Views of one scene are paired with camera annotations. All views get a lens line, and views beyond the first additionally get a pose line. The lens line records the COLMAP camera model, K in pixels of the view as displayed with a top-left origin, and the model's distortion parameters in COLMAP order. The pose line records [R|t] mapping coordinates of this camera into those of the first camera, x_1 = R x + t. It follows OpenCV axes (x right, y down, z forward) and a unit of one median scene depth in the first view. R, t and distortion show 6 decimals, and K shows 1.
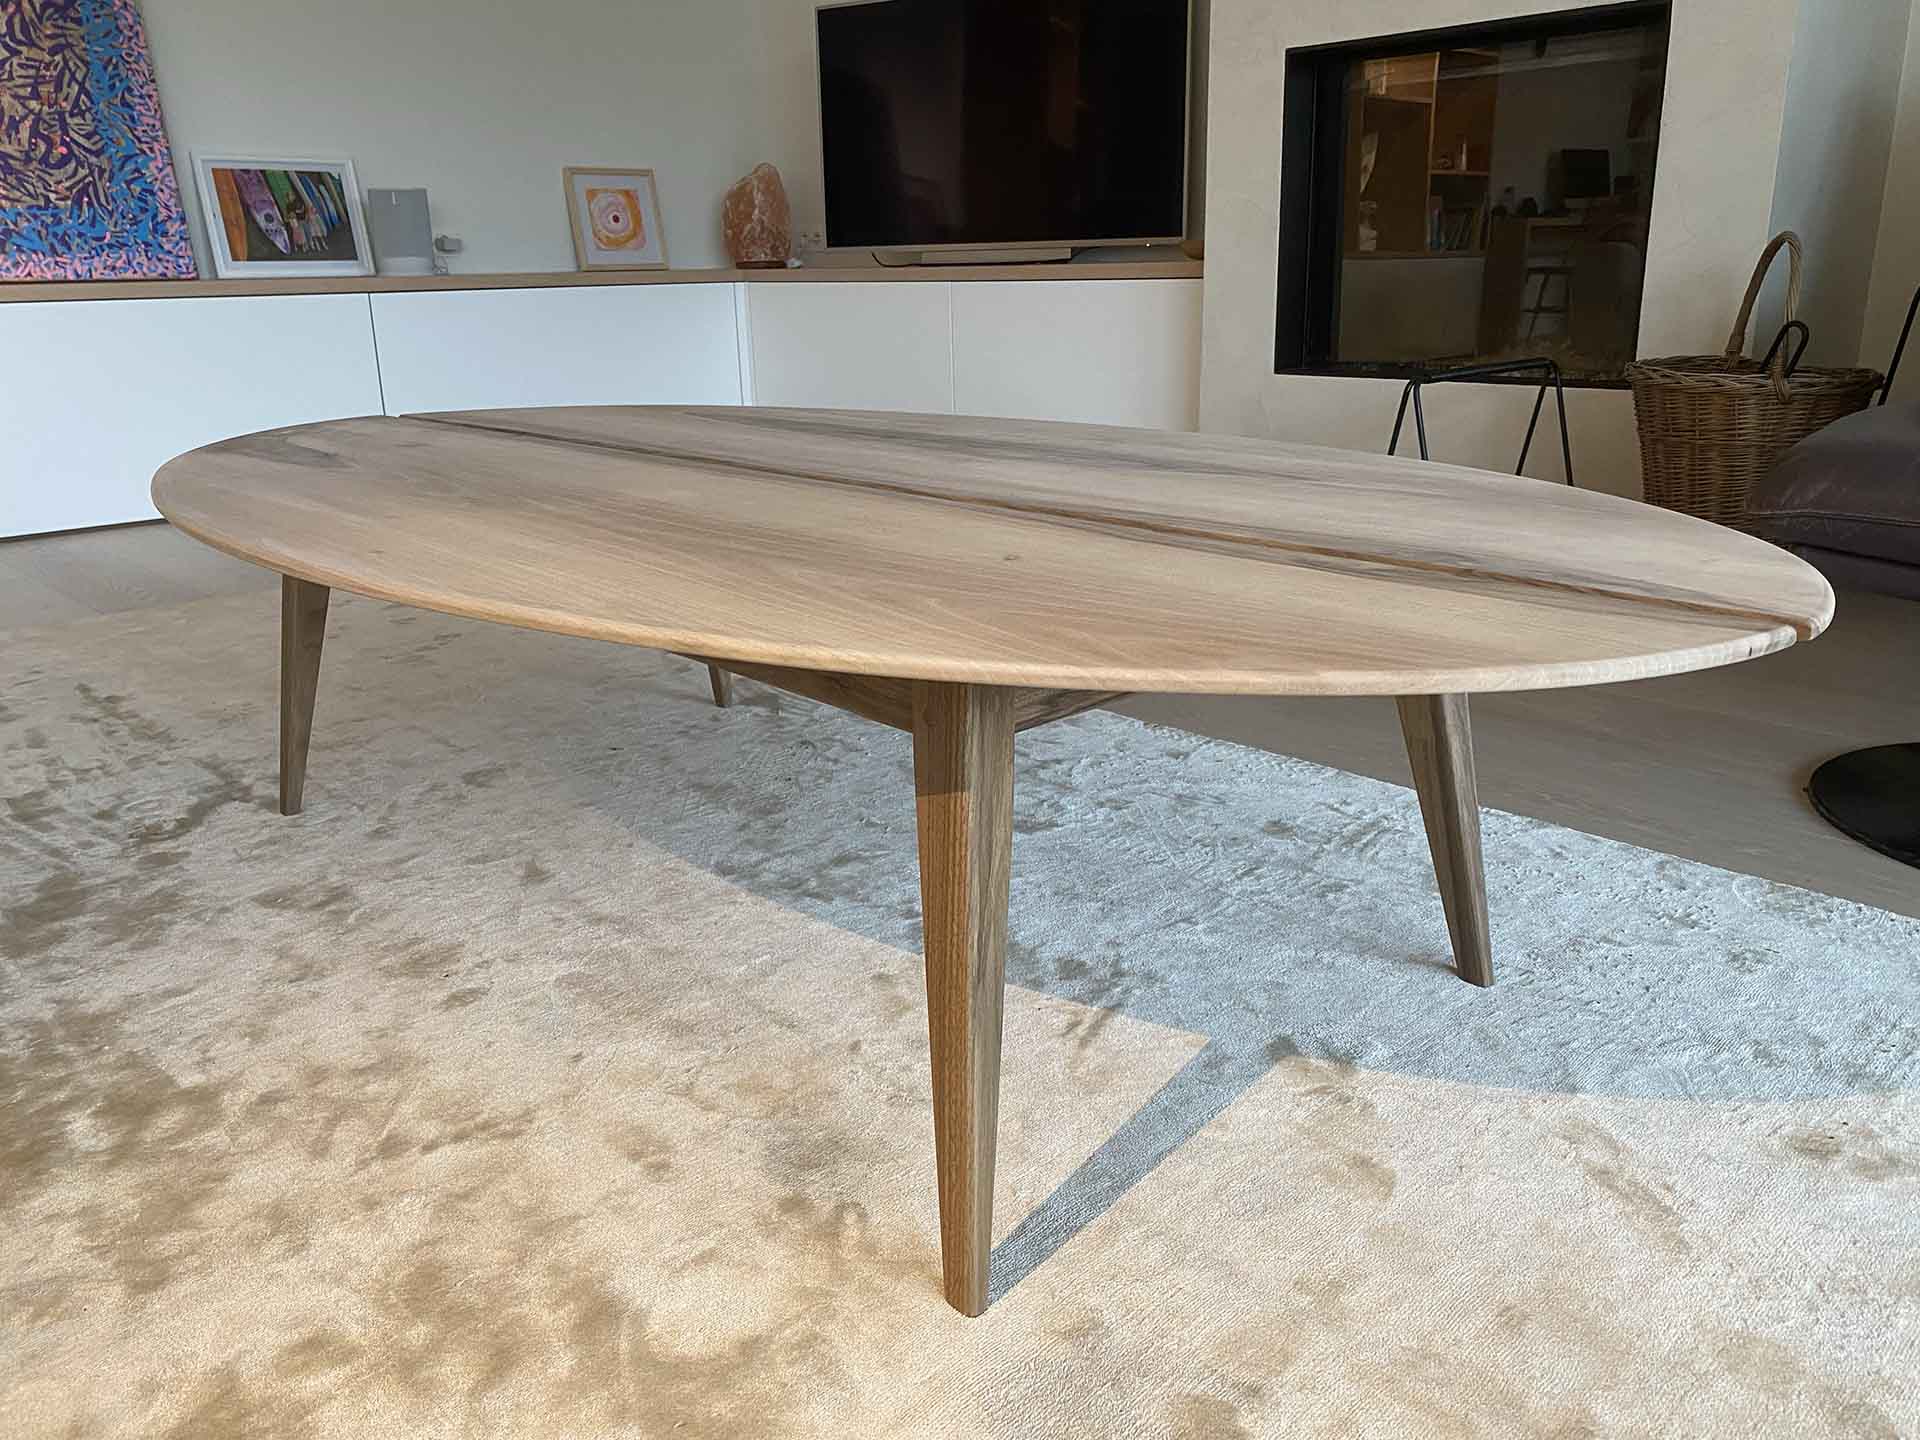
lens RADIAL K [[1478.7, 0, 988.2], [0, 1478.7, 708.7], [0, 0, 1]] dist [0.016714, -0.015791]
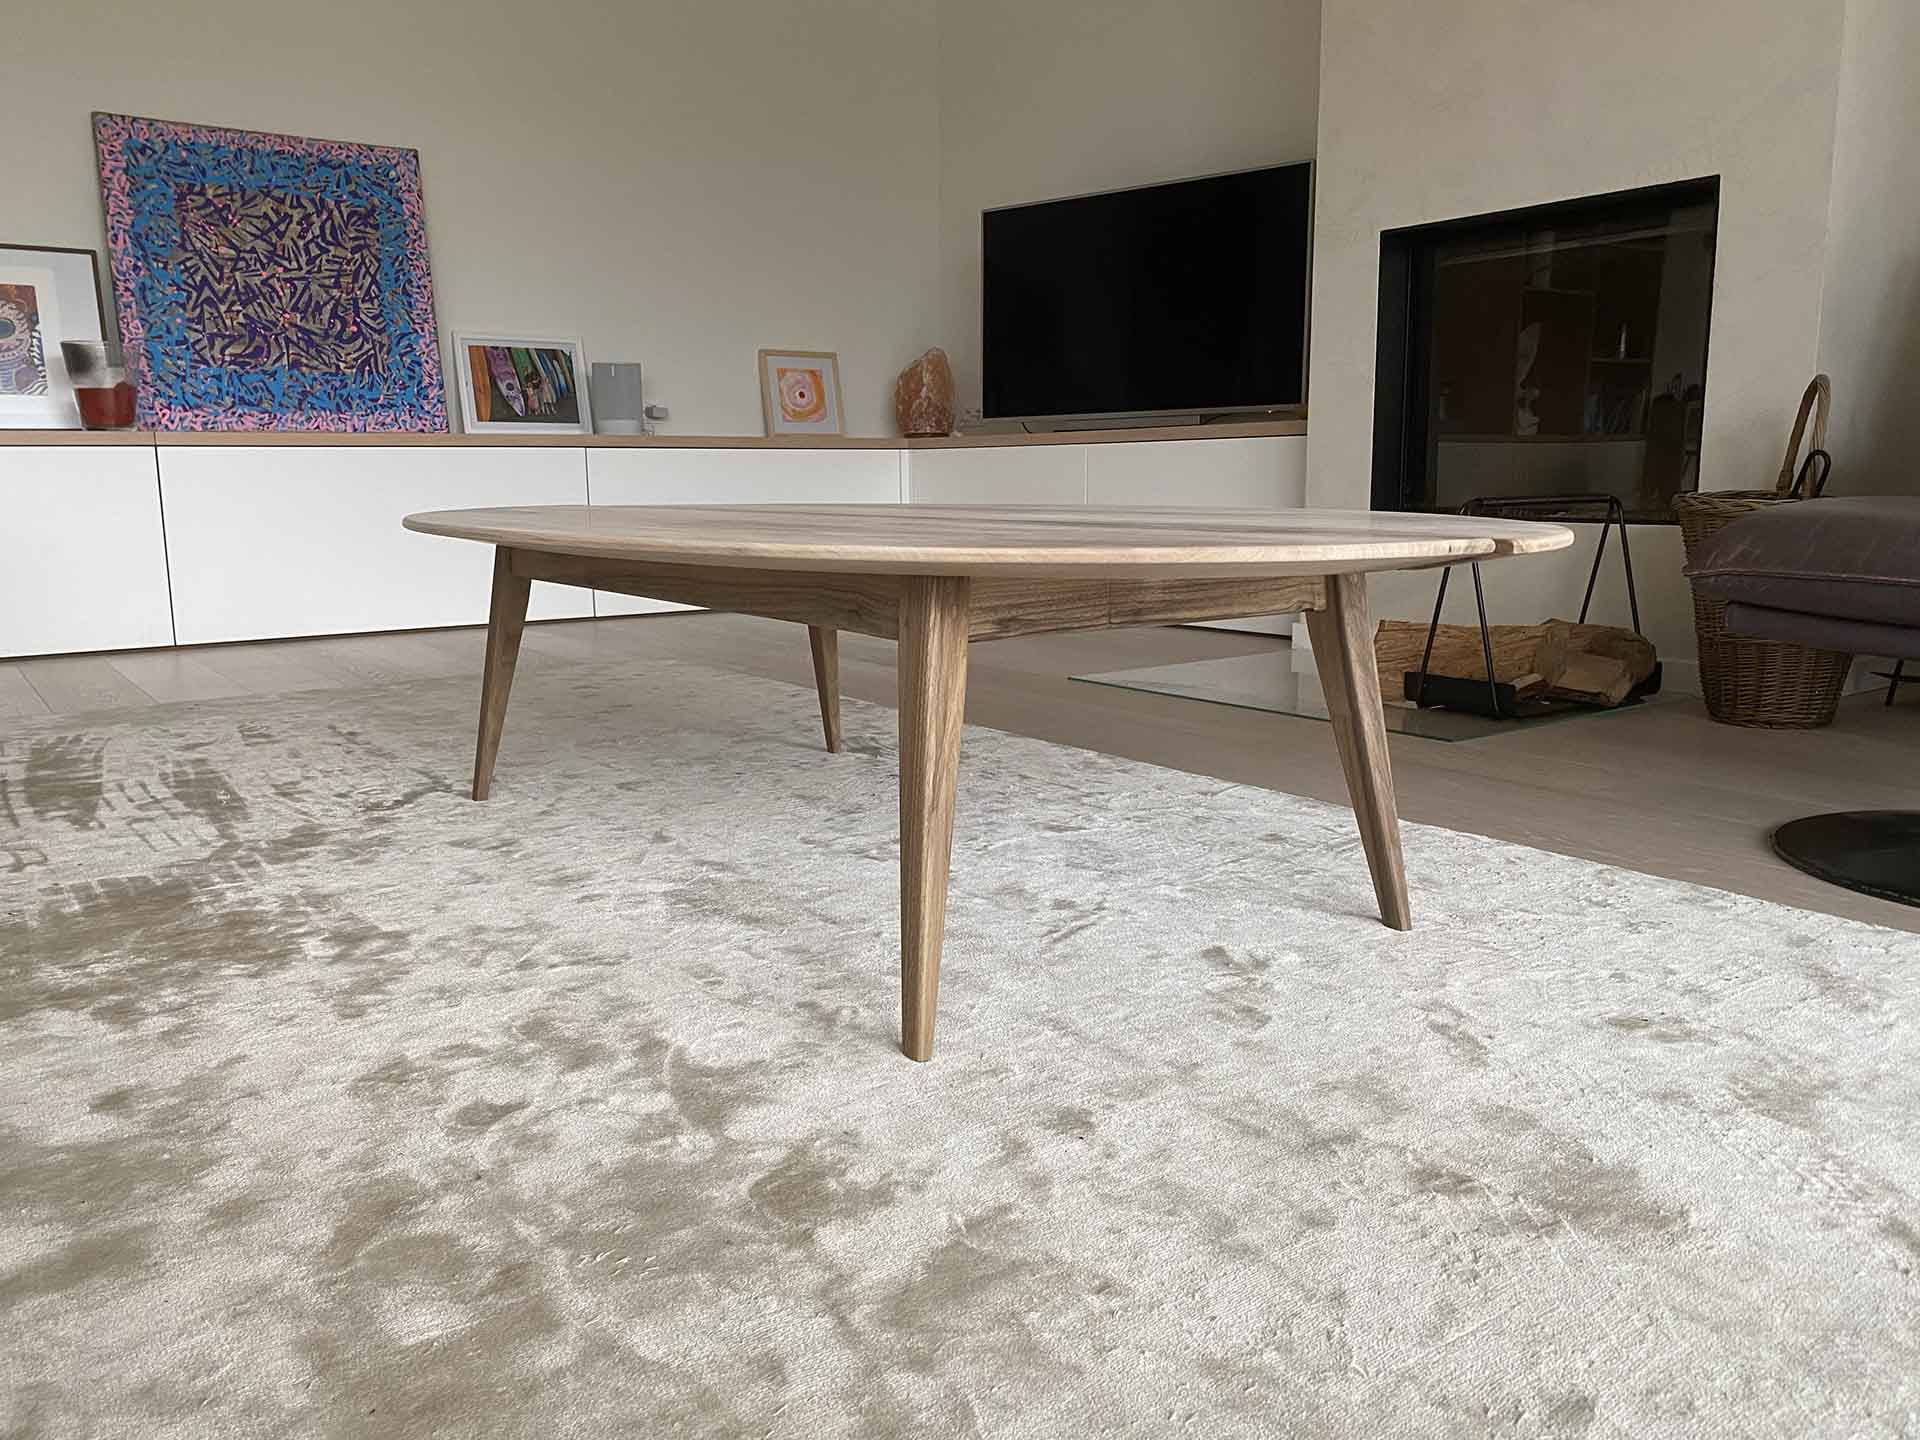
lens RADIAL K [[1481.7, 0, 952.7], [0, 1481.7, 719.9], [0, 0, 1]] dist [0.011916, -0.007419]
pose [[0.988888, 0.034806, -0.144527, 0.101395], [-0.052278, 0.991527, -0.118916, 0.128171], [0.139164, 0.125150, 0.982329, -0.179674]]
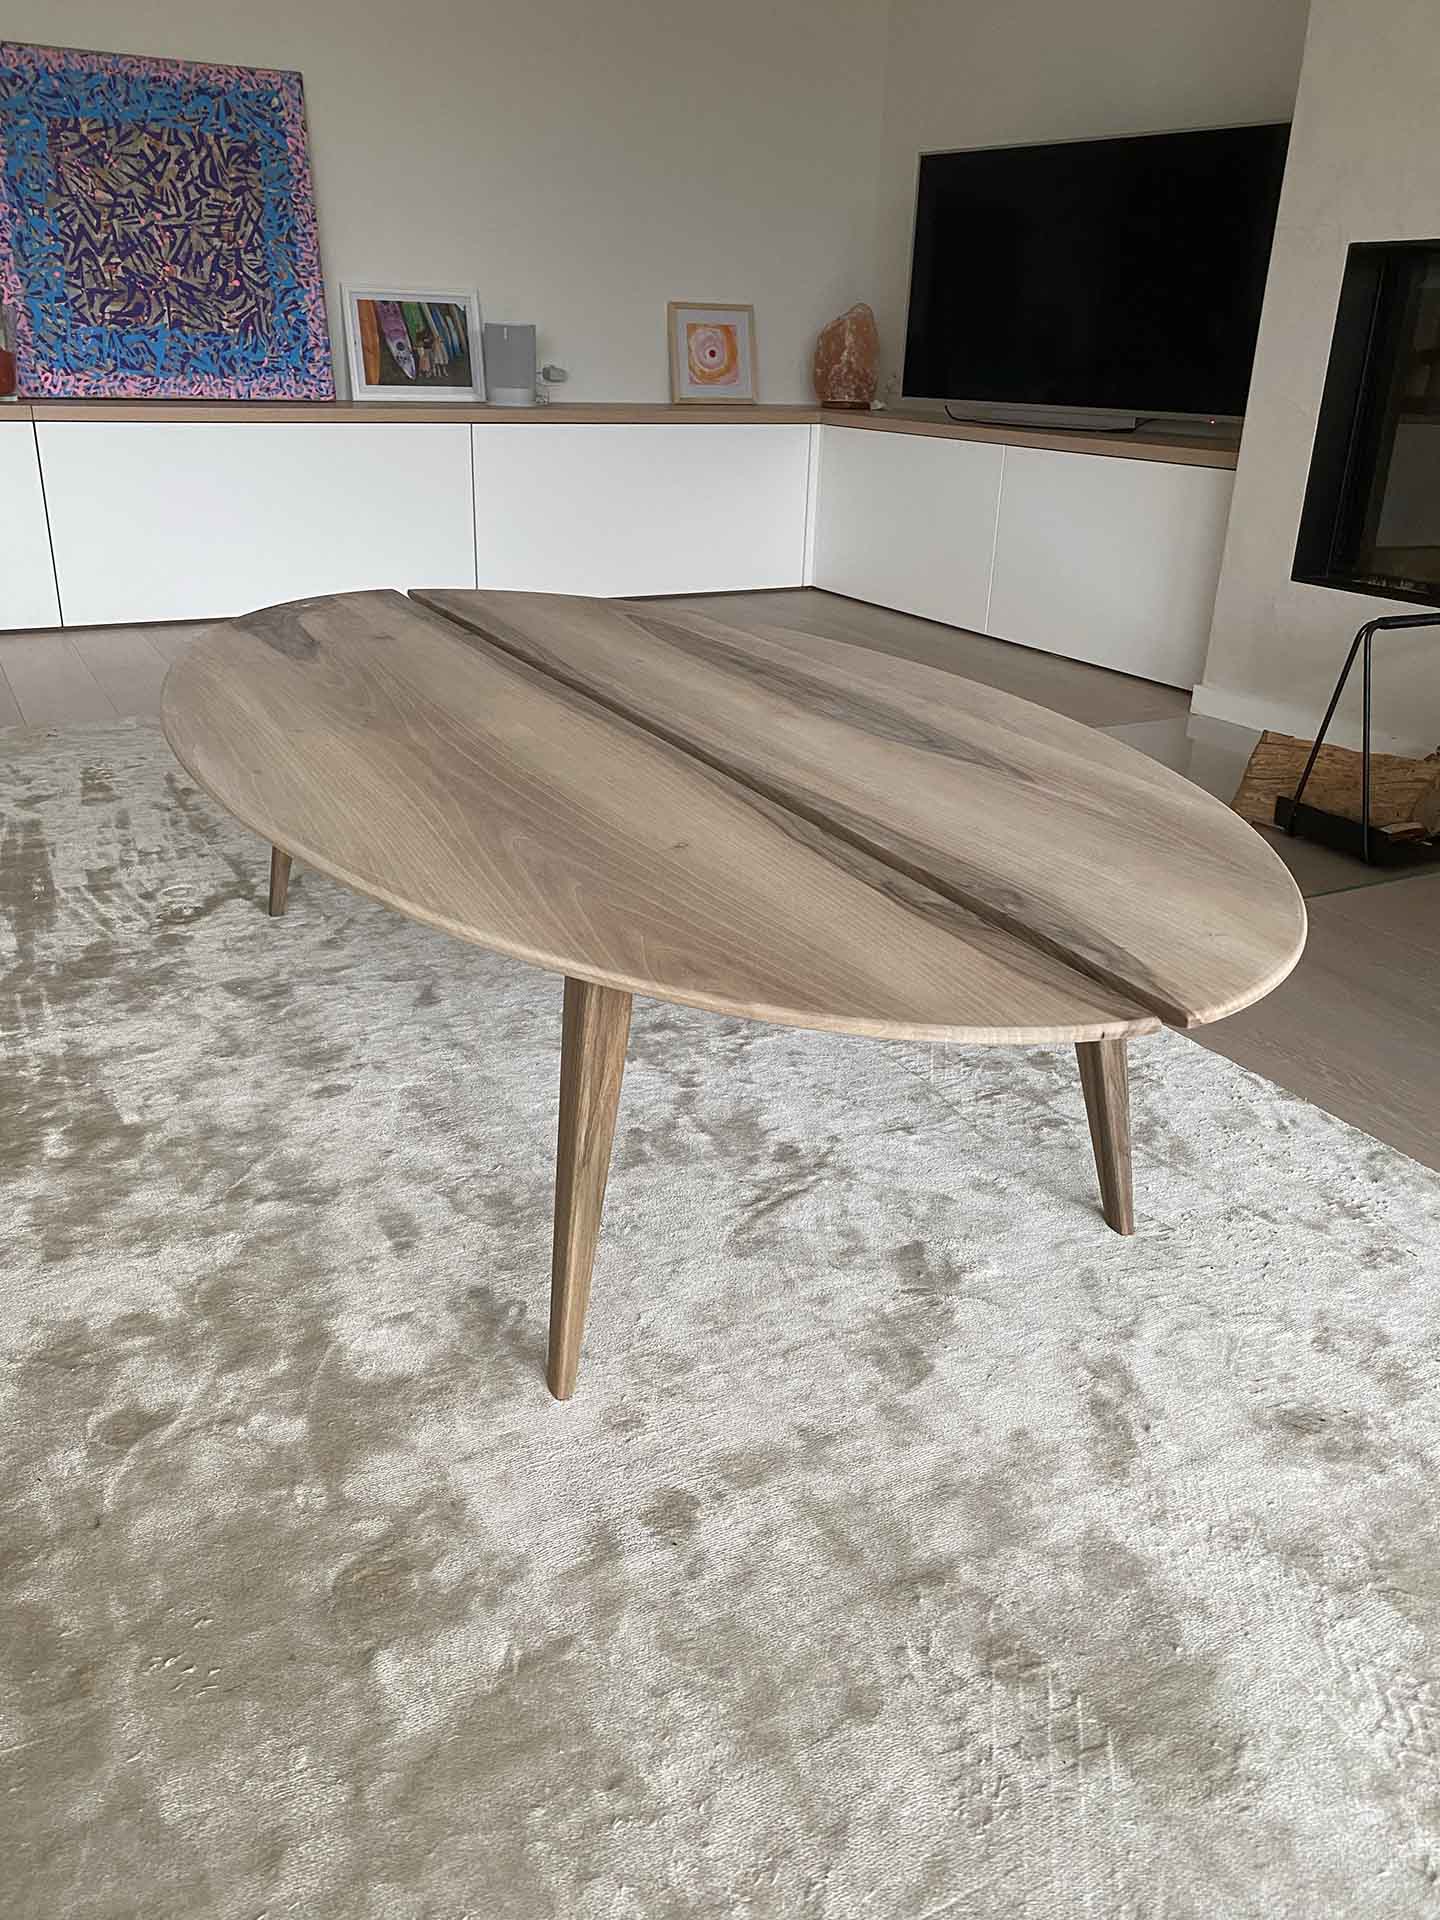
lens RADIAL K [[1478.7, 0, 720.0], [0, 1478.7, 960.0], [0, 0, 1]] dist [0.016714, -0.015791]
pose [[0.959348, 0.151133, -0.238347, 0.197077], [-0.126798, 0.985308, 0.114411, -0.082216], [0.252137, -0.079538, 0.964417, -0.124588]]
